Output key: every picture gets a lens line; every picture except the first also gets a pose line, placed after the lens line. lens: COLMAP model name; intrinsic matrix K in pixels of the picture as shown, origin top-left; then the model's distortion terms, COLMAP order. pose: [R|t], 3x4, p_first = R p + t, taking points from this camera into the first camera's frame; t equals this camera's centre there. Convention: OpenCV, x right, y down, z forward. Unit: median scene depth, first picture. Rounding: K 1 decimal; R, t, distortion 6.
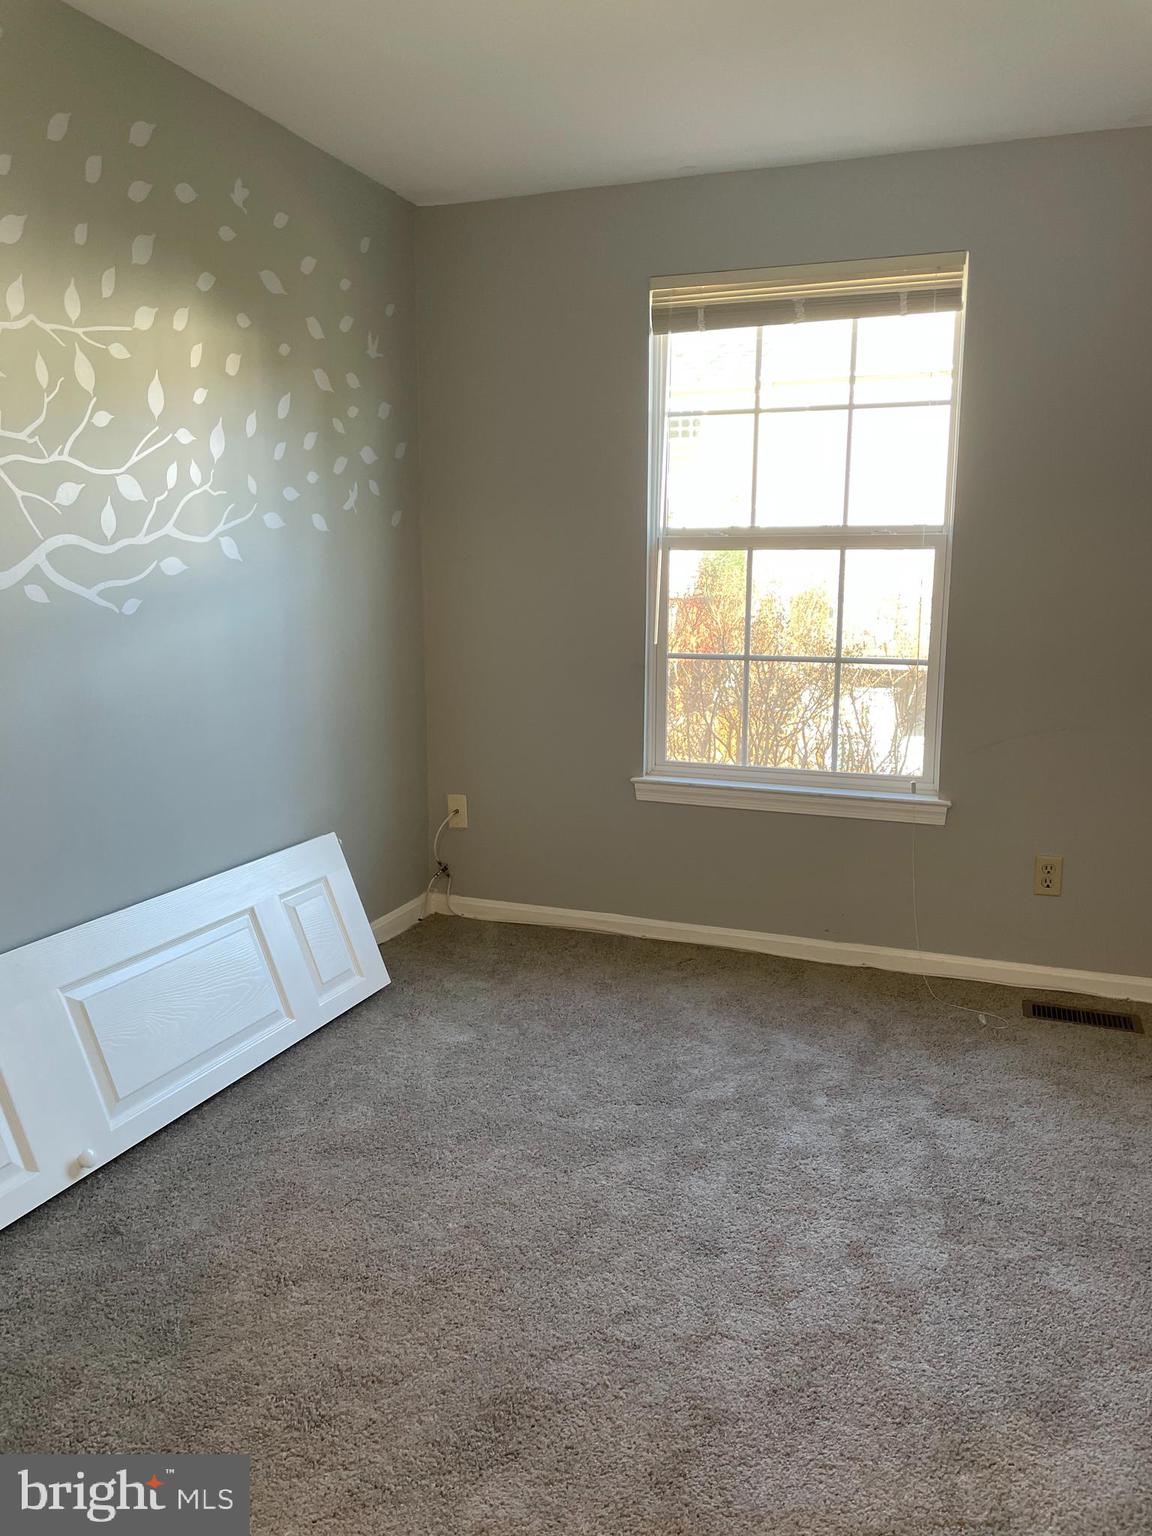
lens RADIAL K [[1152.4, 0, 576.4], [0, 1152.4, 747.4], [0, 0, 1]] dist [-0.002685, -0.001448]
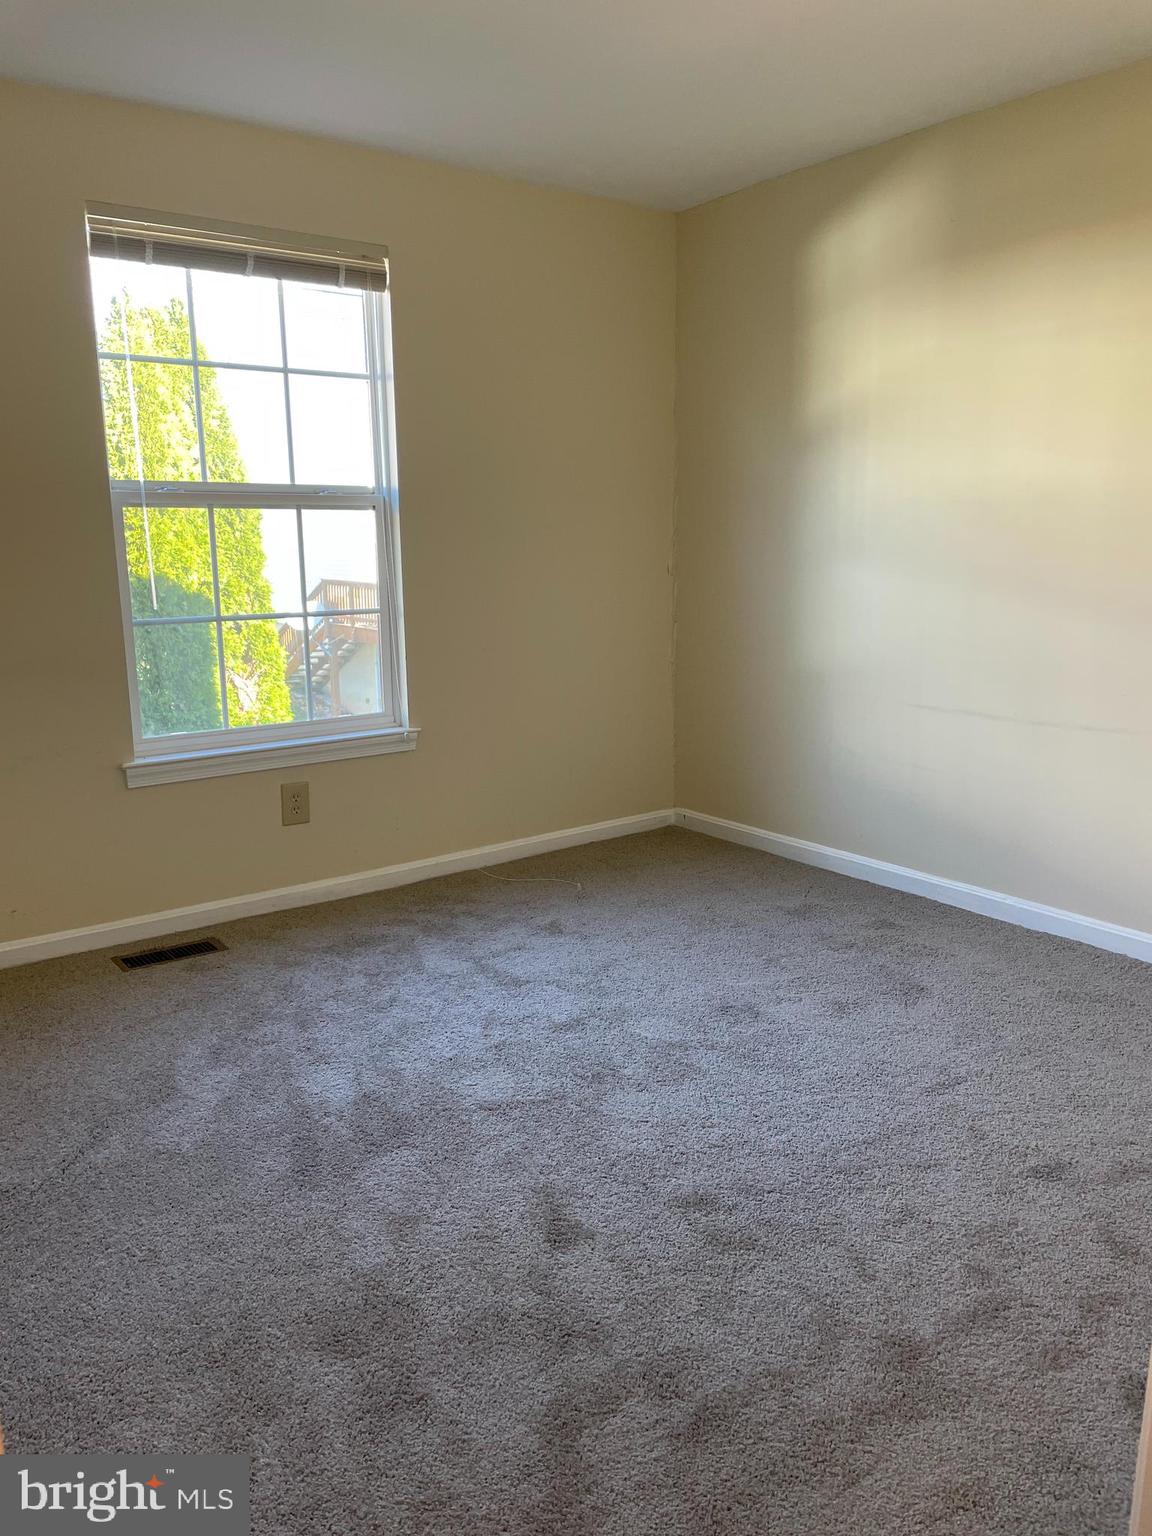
lens RADIAL K [[1165.1, 0, 580.0], [0, 1165.1, 749.9], [0, 0, 1]] dist [0.085569, -0.124889]
pose [[0.517410, -0.169600, 0.838762, -0.567150], [0.142707, 0.983539, 0.110842, -0.037365], [-0.843754, 0.062347, 0.533096, 0.233220]]
